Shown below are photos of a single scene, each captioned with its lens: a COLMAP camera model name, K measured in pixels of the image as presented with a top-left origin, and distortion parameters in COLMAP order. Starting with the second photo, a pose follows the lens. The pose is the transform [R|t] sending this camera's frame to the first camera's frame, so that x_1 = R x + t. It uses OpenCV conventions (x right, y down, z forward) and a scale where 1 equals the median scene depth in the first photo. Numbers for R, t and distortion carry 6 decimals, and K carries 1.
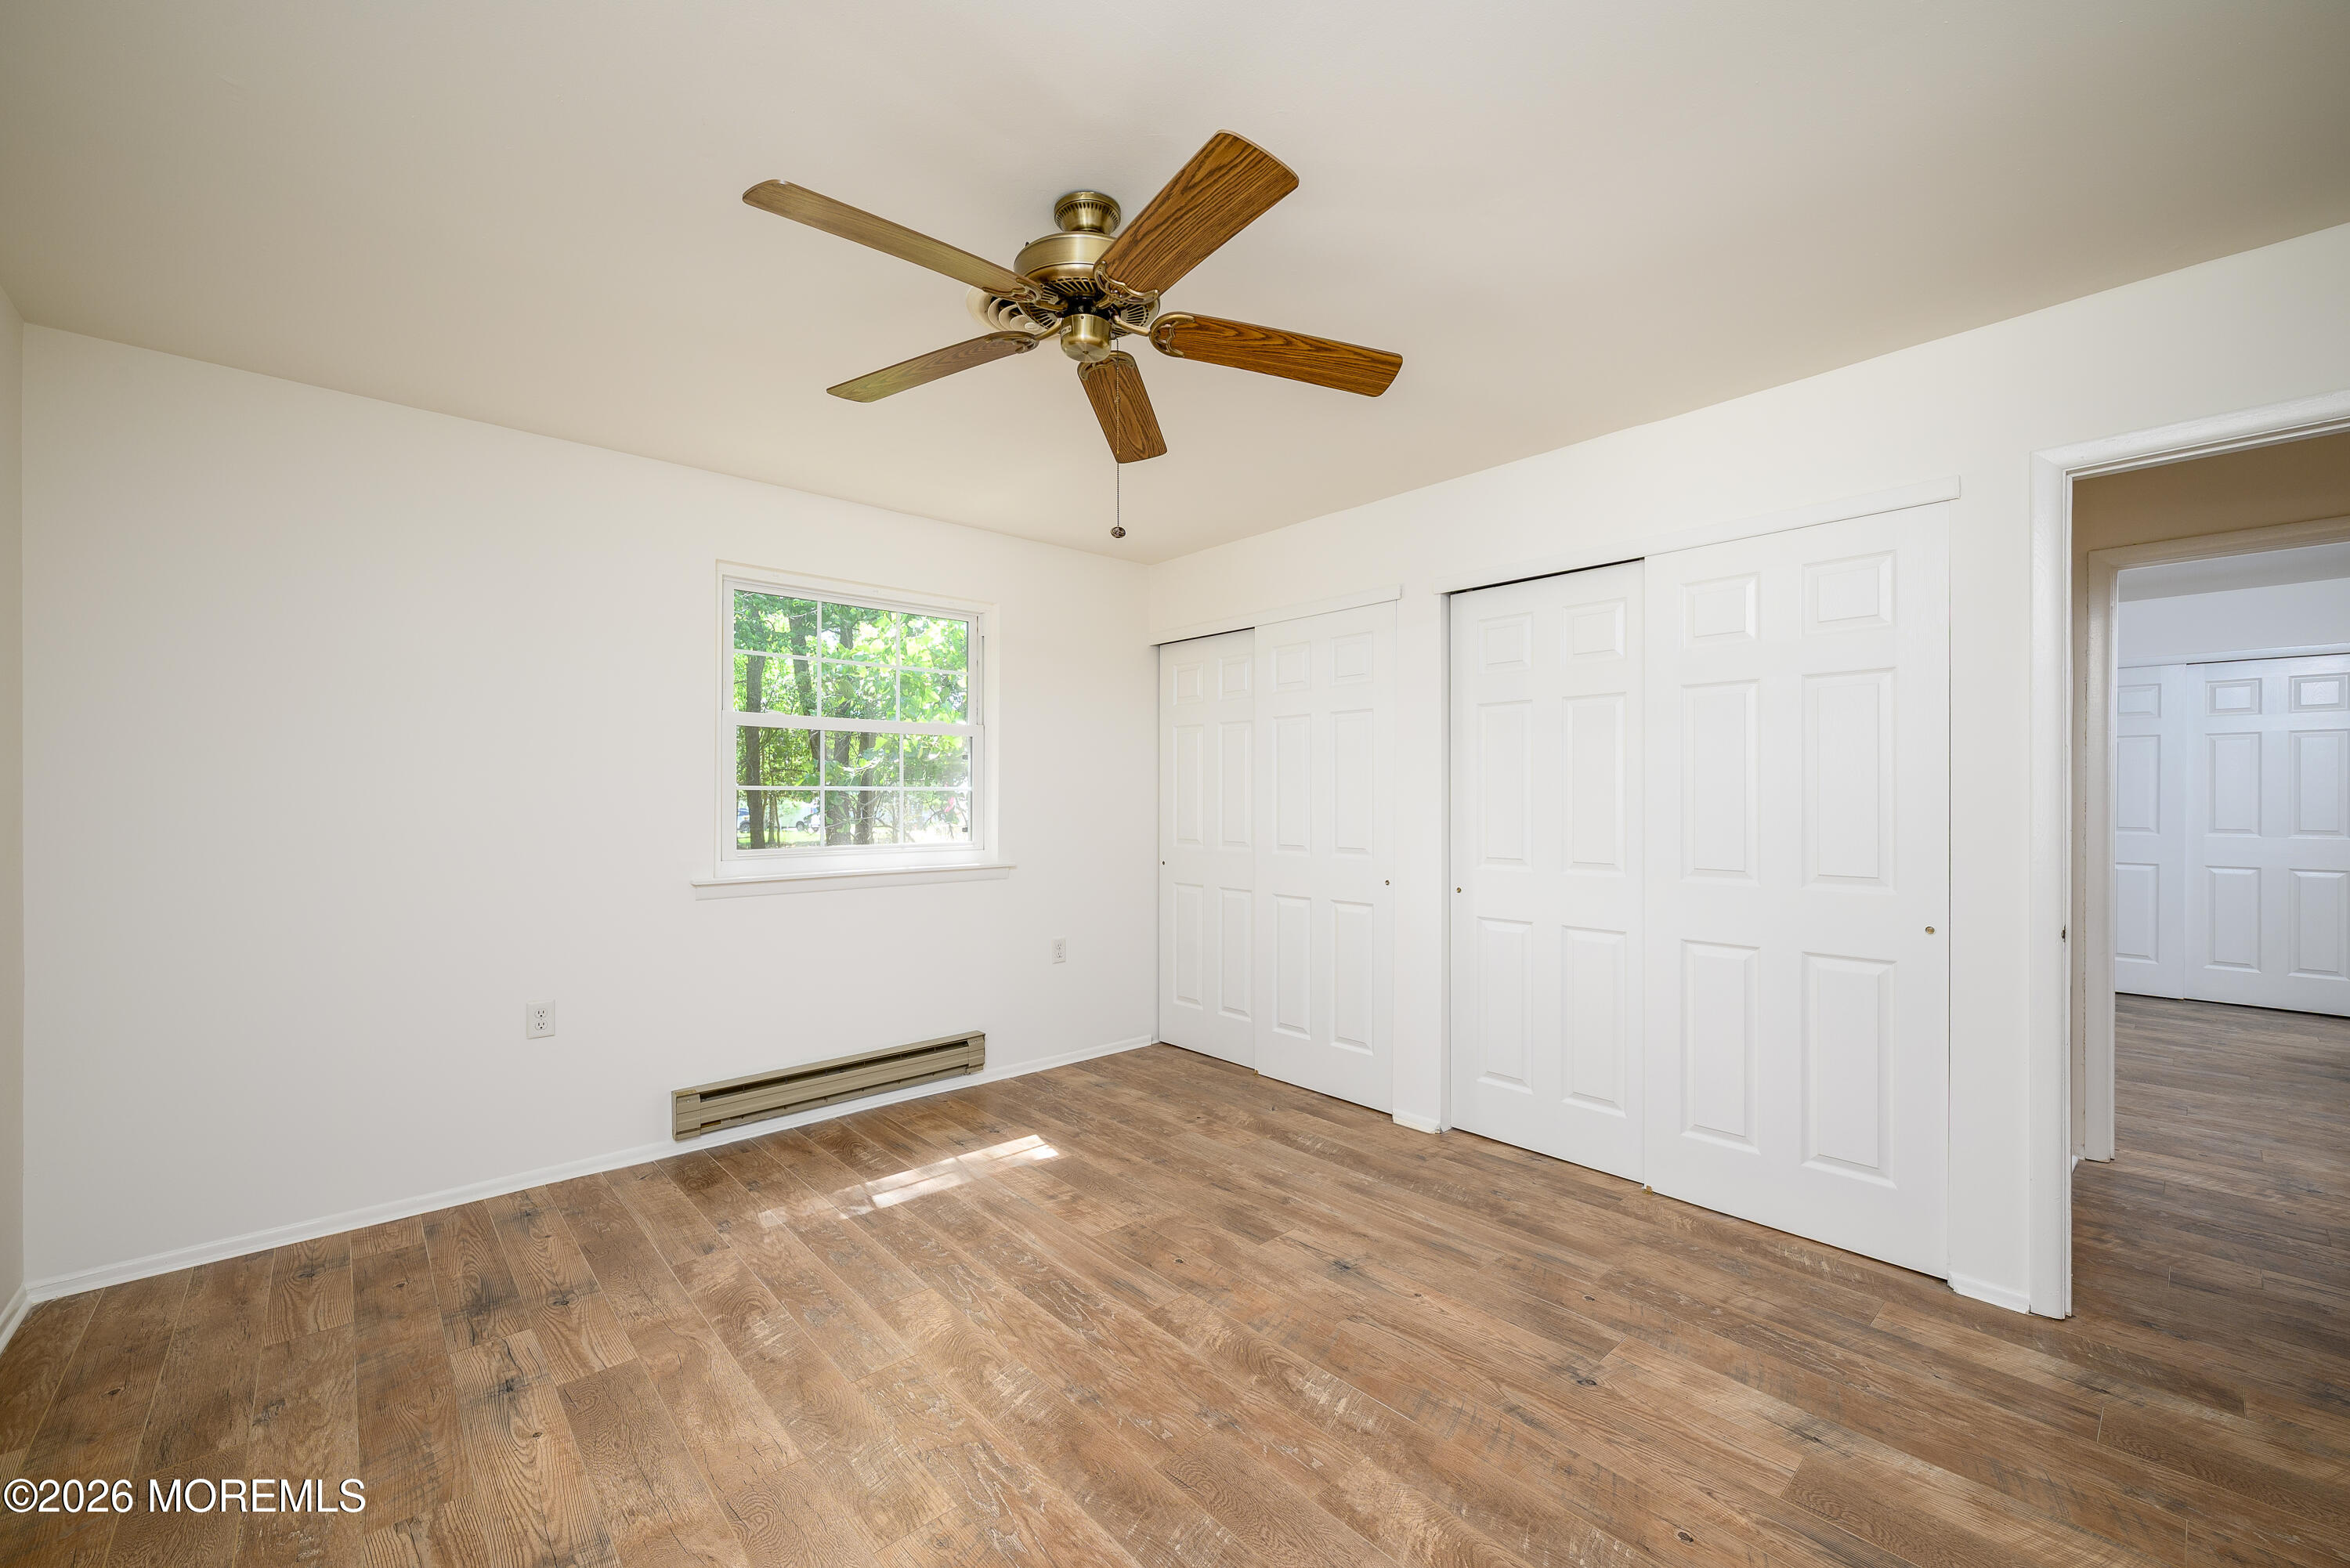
lens RADIAL K [[938.7, 0, 1188.4], [0, 938.7, 802.5], [0, 0, 1]] dist [-0.000646, 0.000191]
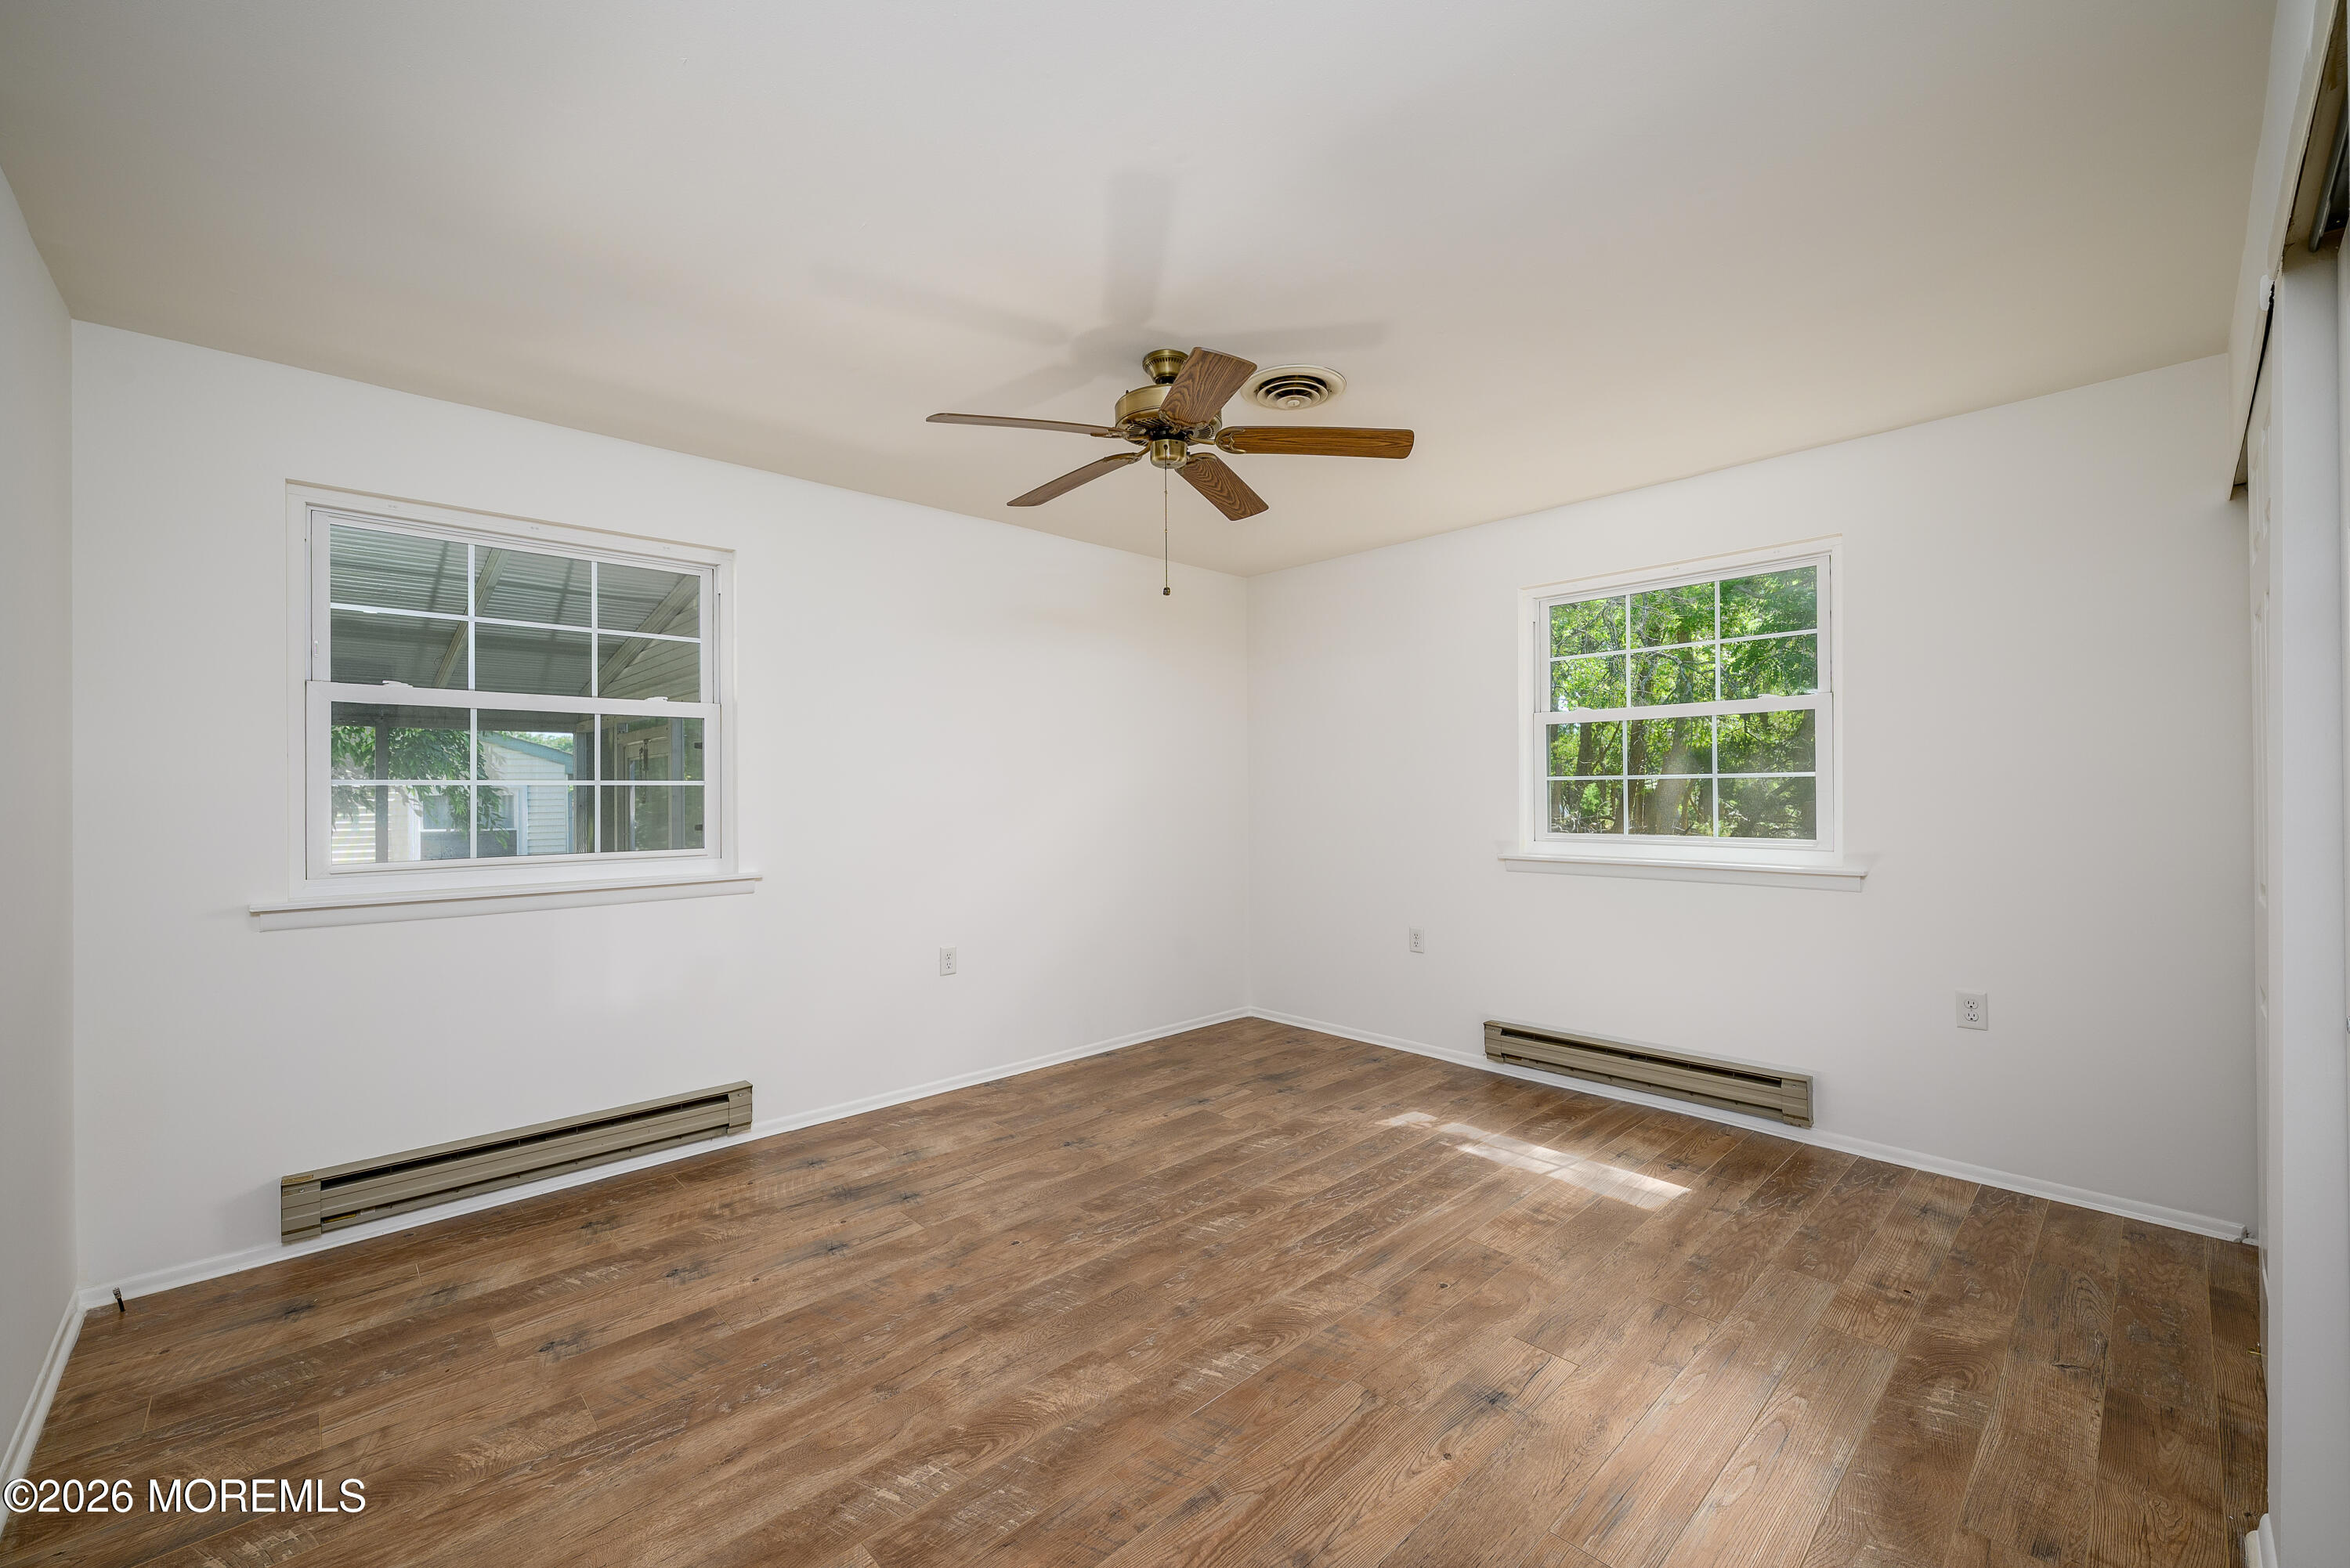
lens RADIAL K [[945.1, 0, 1175.0], [0, 945.1, 784.0], [0, 0, 1]] dist [-0.000551, 0.000167]
pose [[0.010618, -0.006449, -0.999923, 0.888805], [0.002309, 0.999977, -0.006424, -0.003535], [0.999941, -0.002240, 0.010632, 0.694407]]
